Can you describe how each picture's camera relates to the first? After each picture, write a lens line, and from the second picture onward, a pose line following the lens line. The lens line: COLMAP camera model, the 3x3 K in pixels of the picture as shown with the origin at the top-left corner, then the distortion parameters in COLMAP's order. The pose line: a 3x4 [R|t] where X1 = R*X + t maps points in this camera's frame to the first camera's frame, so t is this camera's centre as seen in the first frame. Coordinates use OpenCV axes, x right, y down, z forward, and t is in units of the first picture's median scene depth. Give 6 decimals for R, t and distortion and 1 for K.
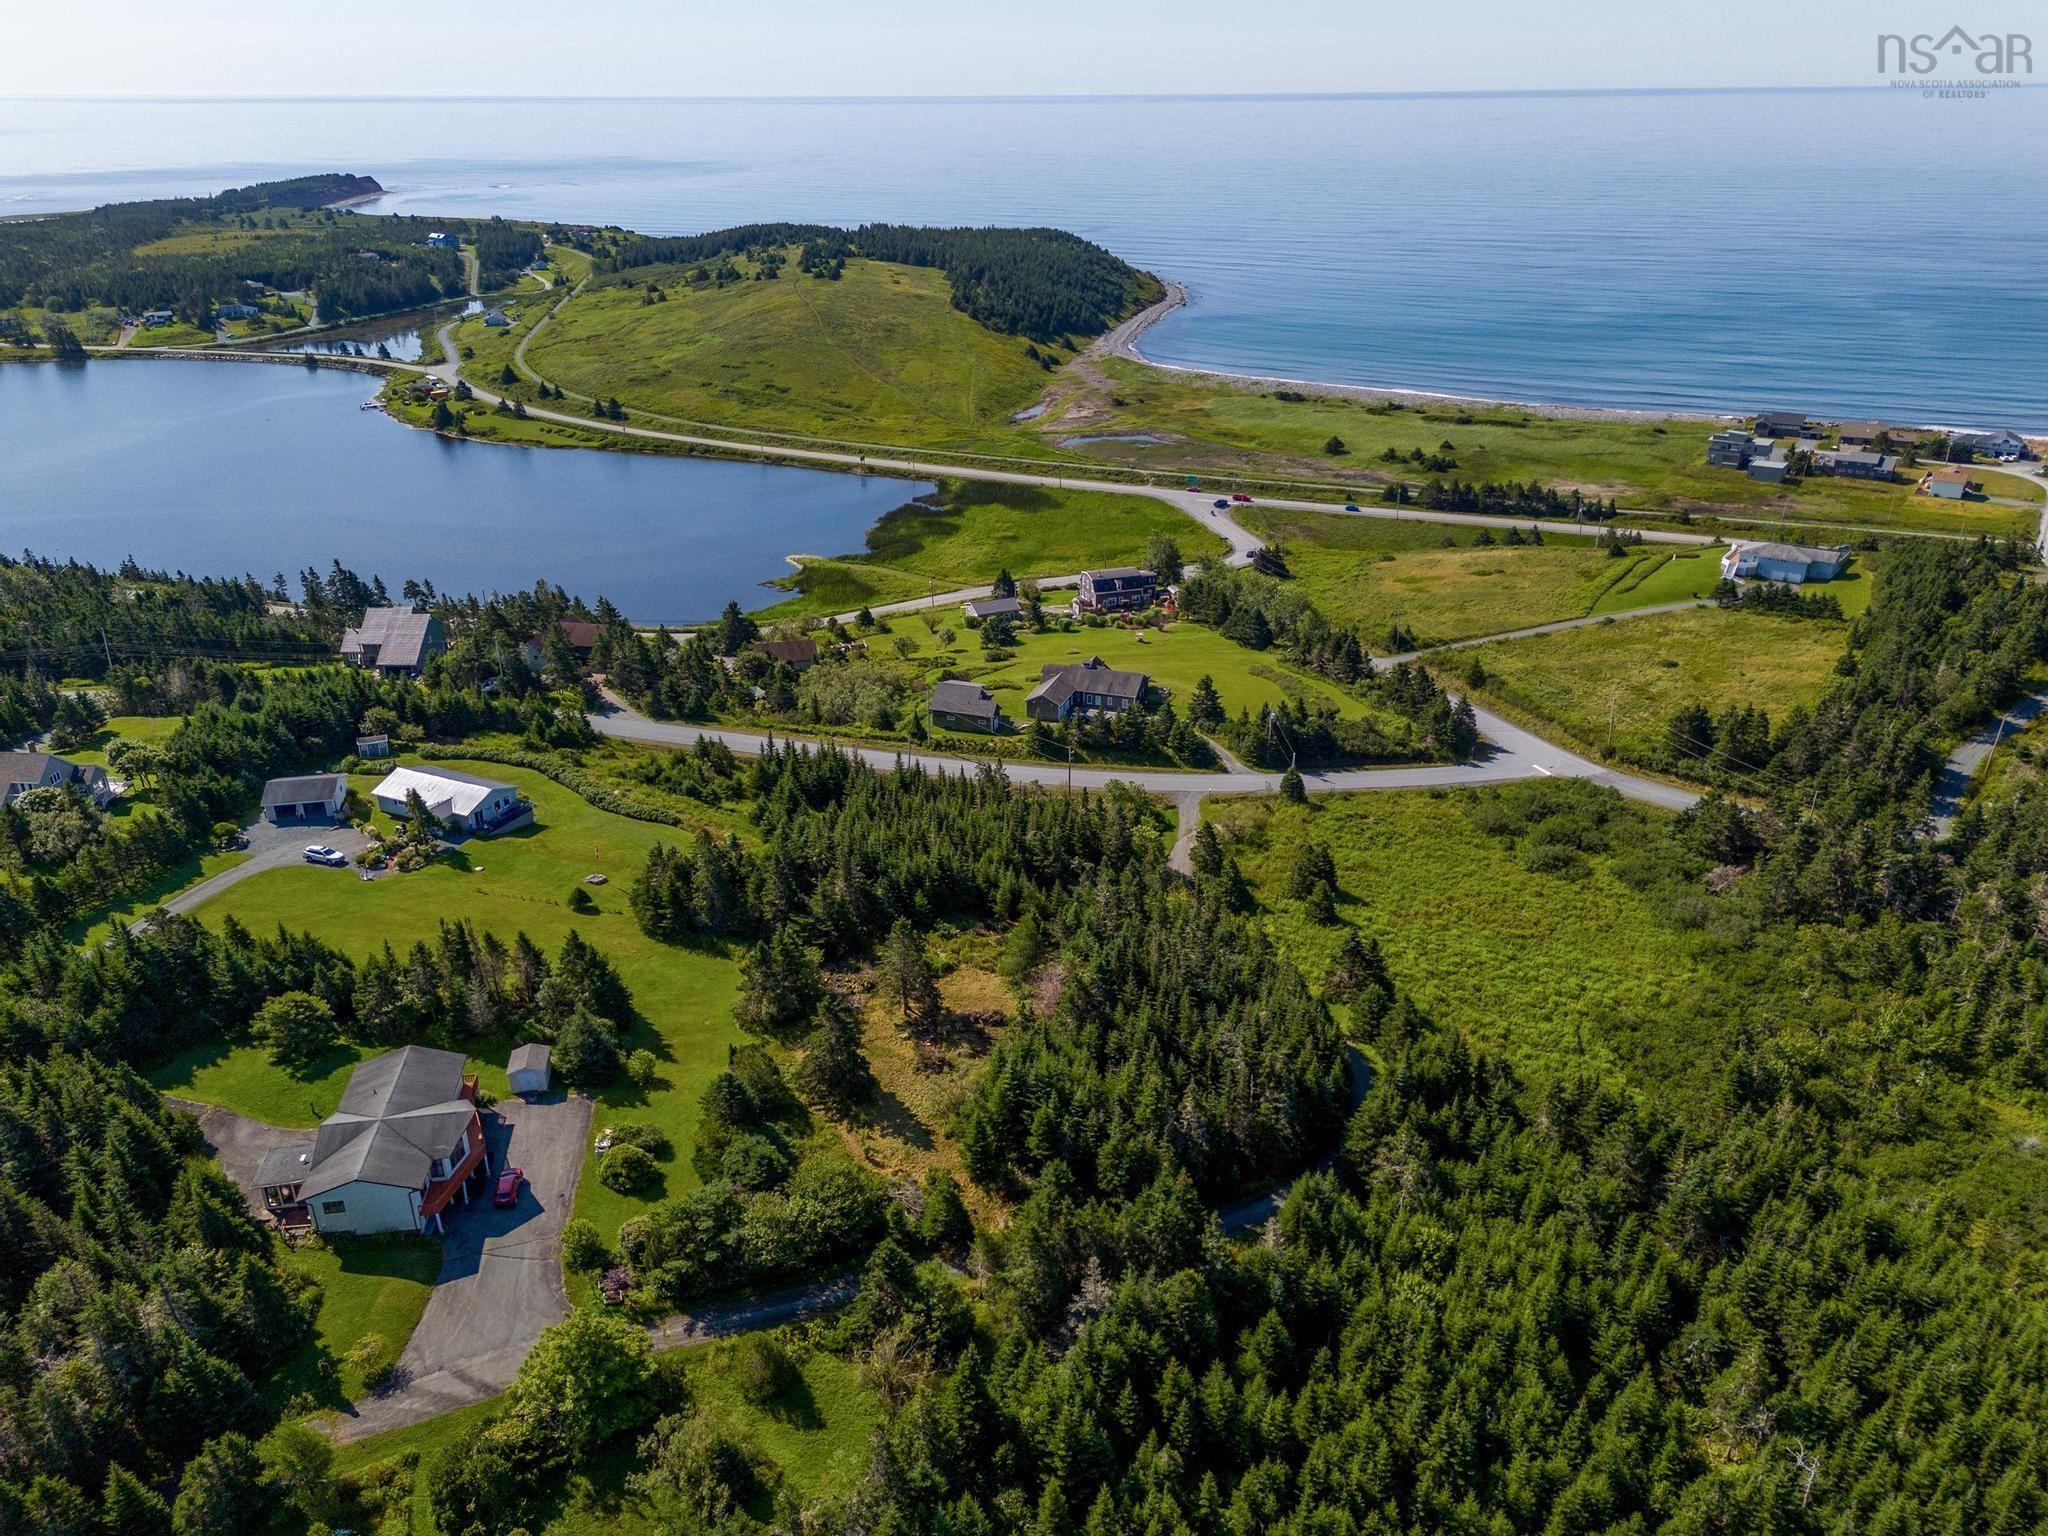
lens RADIAL K [[1480.3, 0, 1033.6], [0, 1480.3, 804.6], [0, 0, 1]] dist [0.074904, -0.066354]
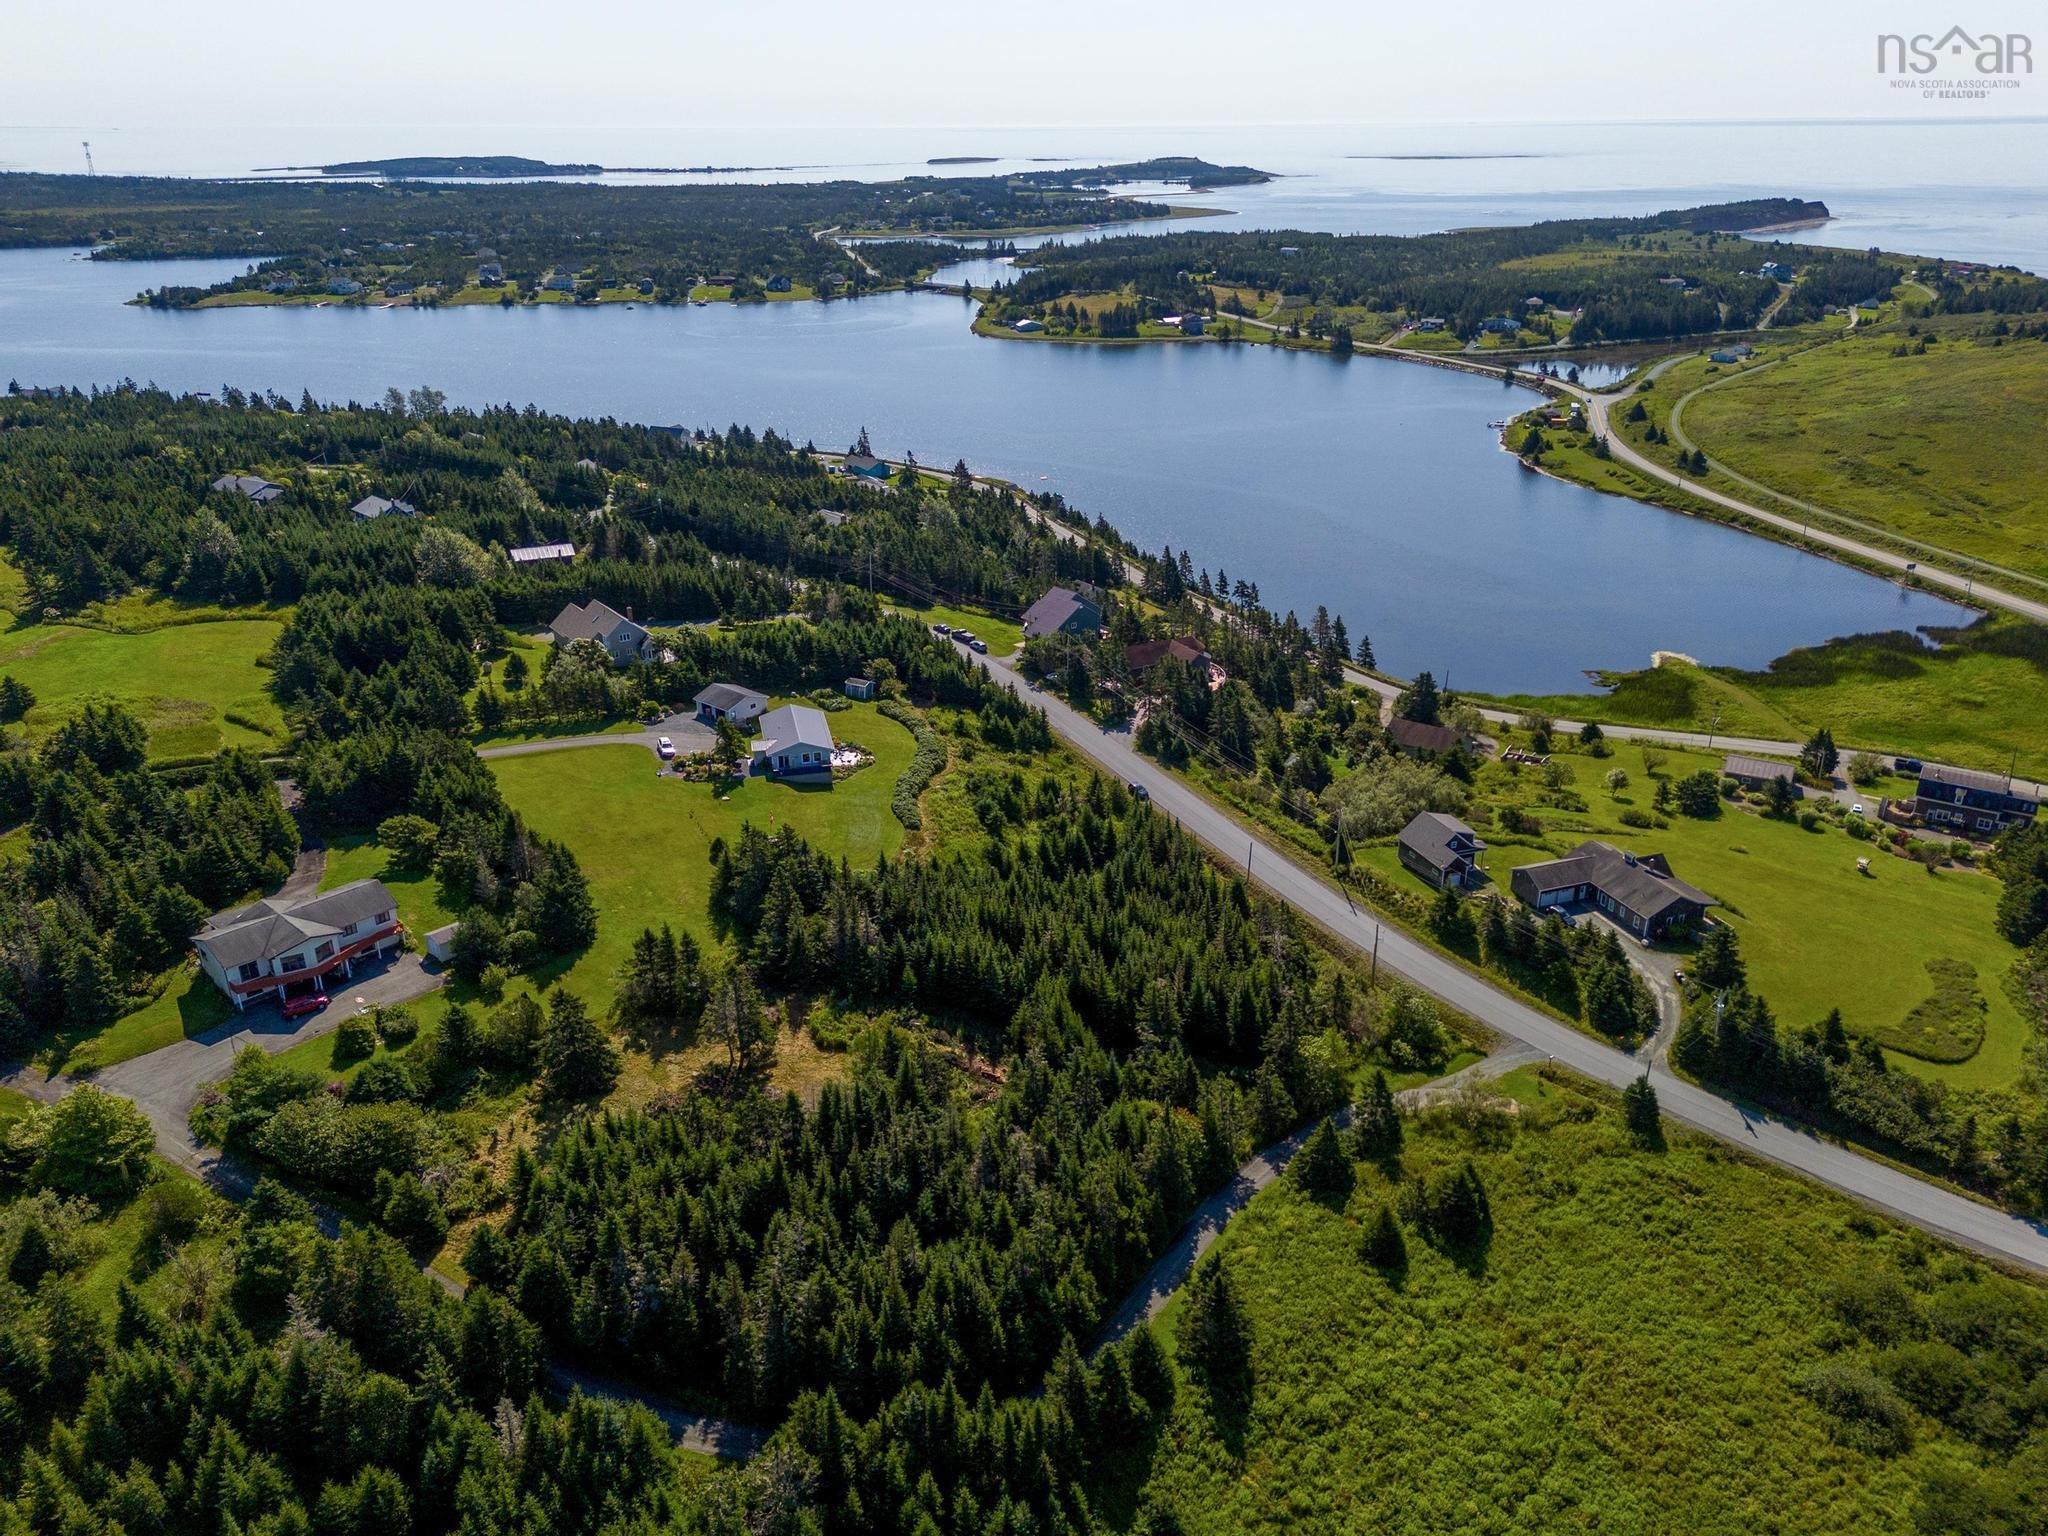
lens RADIAL K [[1480.3, 0, 1033.6], [0, 1480.3, 804.6], [0, 0, 1]] dist [0.074904, -0.066354]
pose [[0.625555, 0.326518, -0.708567, 0.410926], [-0.335215, 0.932591, 0.133808, -0.129293], [0.704494, 0.153818, 0.692840, 0.260410]]
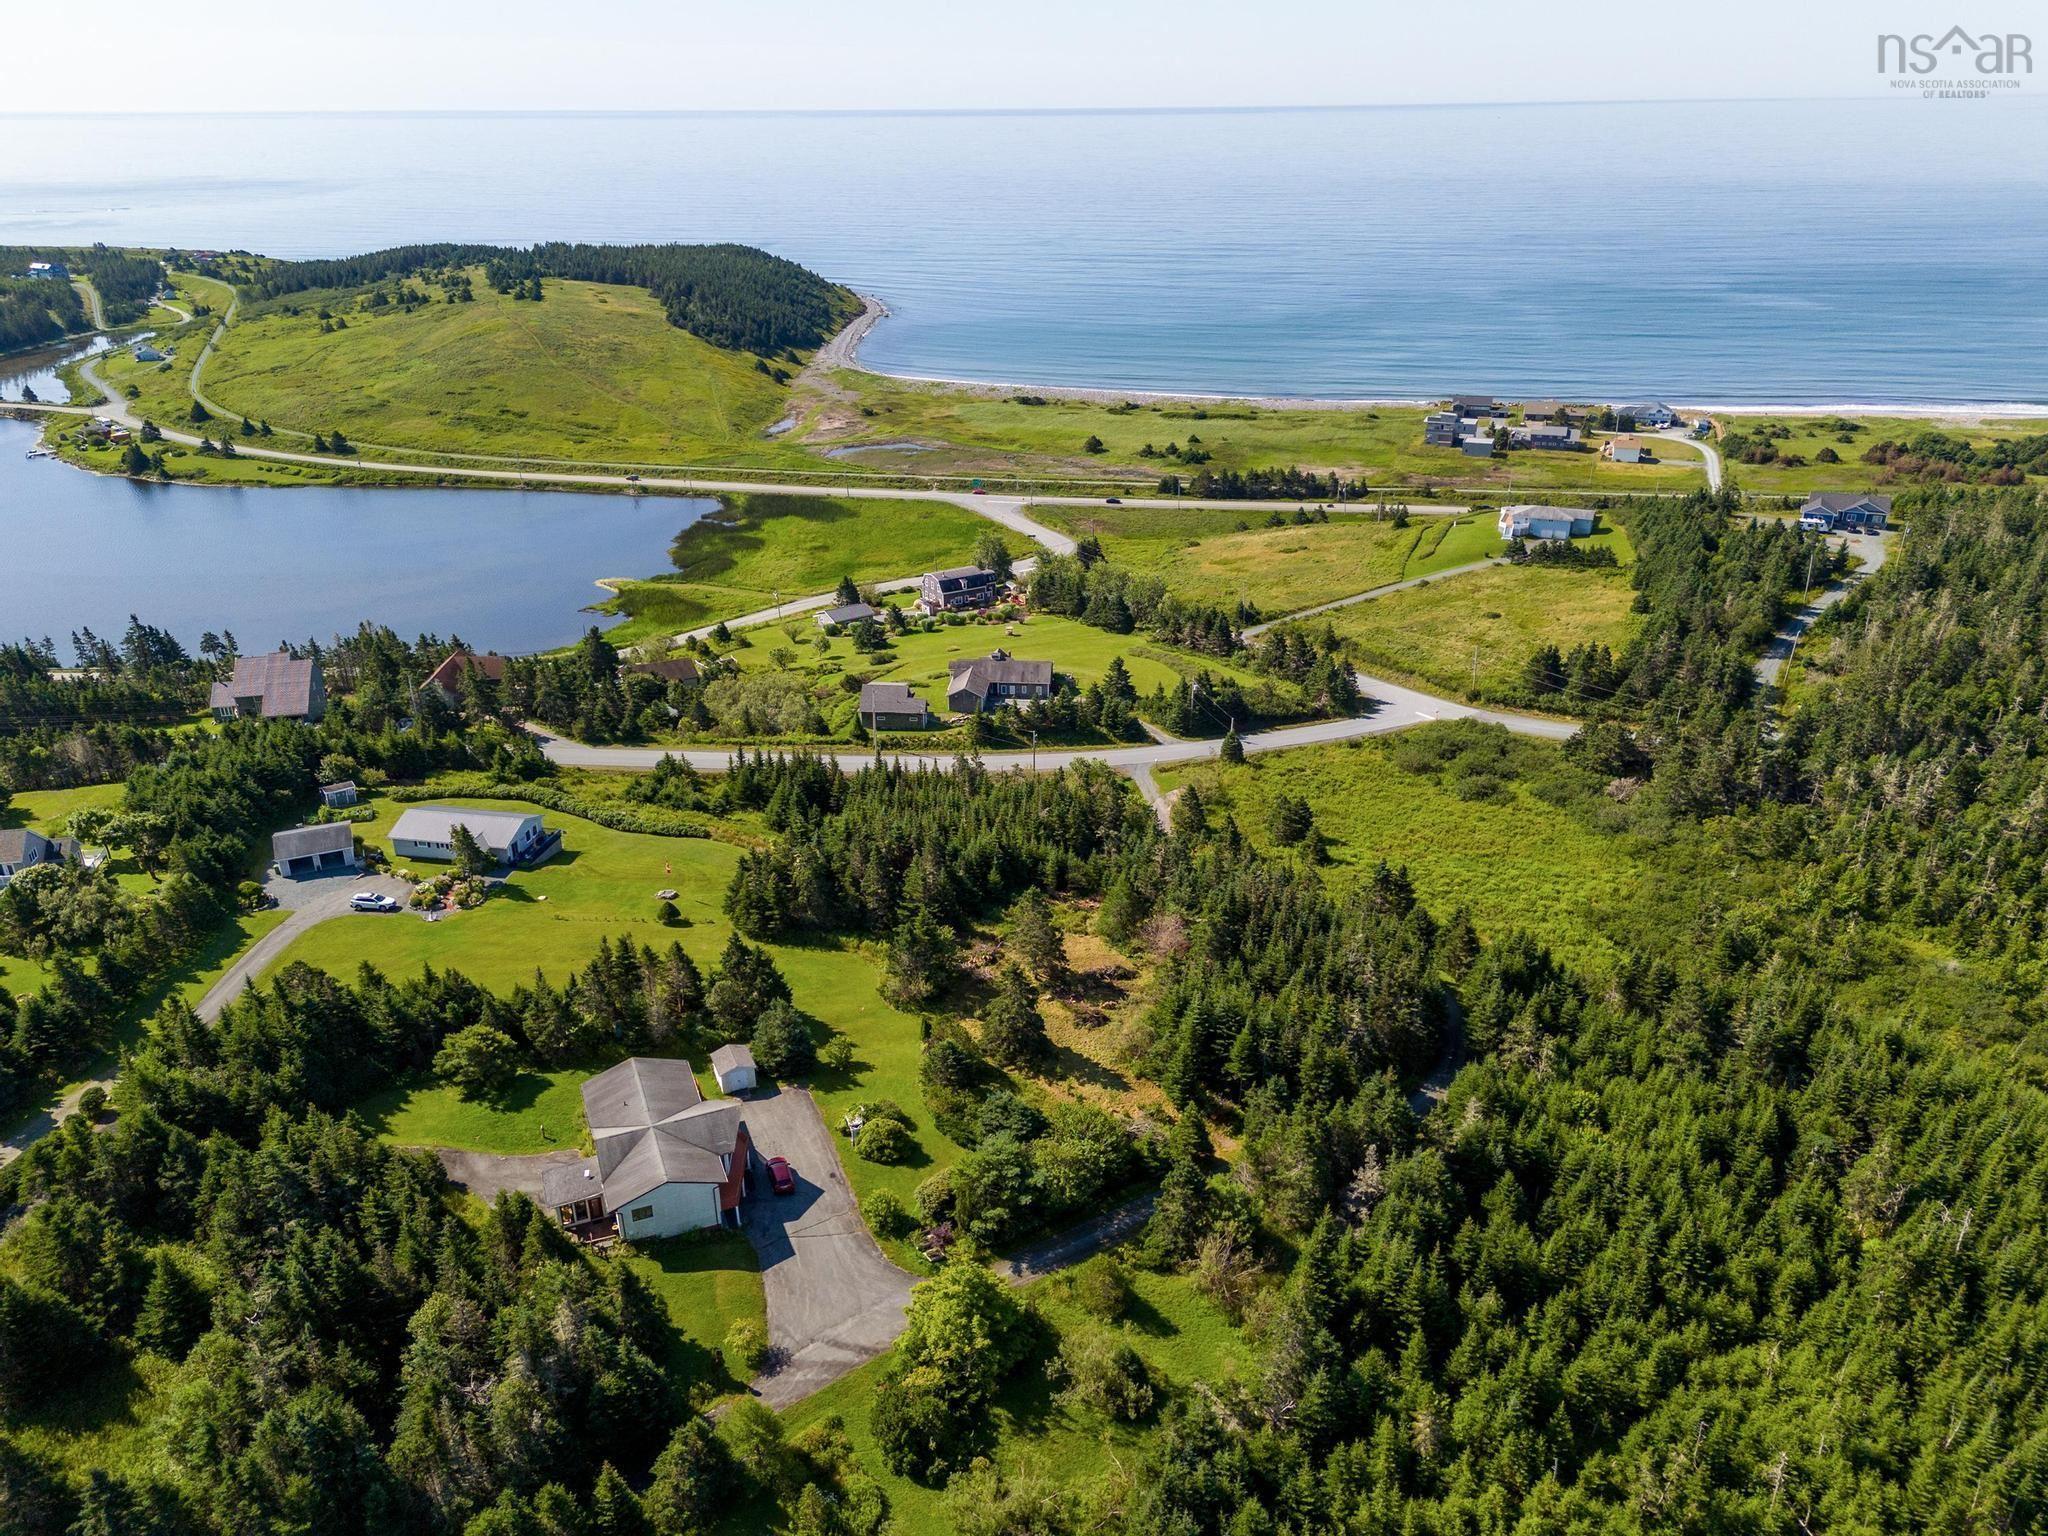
lens RADIAL K [[1480.3, 0, 1033.6], [0, 1480.3, 804.6], [0, 0, 1]] dist [0.074904, -0.066354]
pose [[0.971967, -0.102225, 0.211731, -0.179832], [0.104059, 0.994568, 0.002489, 0.009180], [-0.210835, 0.019613, 0.977325, -0.017984]]
